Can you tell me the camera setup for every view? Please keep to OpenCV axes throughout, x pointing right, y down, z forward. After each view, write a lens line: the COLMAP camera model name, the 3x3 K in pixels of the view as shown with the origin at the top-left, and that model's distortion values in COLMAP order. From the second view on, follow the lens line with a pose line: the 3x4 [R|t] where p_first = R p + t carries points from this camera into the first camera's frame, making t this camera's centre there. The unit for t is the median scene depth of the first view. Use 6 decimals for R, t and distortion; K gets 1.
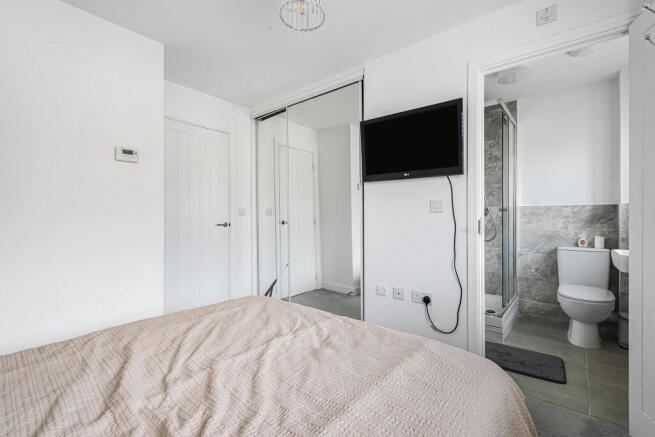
lens RADIAL K [[290.6, 0, 327.5], [0, 290.6, 218.5], [0, 0, 1]] dist [0.009910, -0.000477]
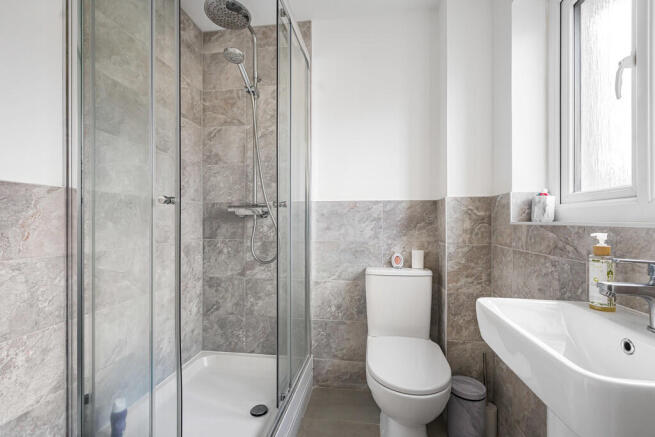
lens RADIAL K [[290.6, 0, 327.5], [0, 290.6, 218.5], [0, 0, 1]] dist [0.009910, -0.000477]
pose [[0.857291, 0.008152, 0.514768, 0.404207], [-0.001838, 0.999917, -0.012774, 0.001227], [-0.514830, 0.010005, 0.857234, 0.518489]]
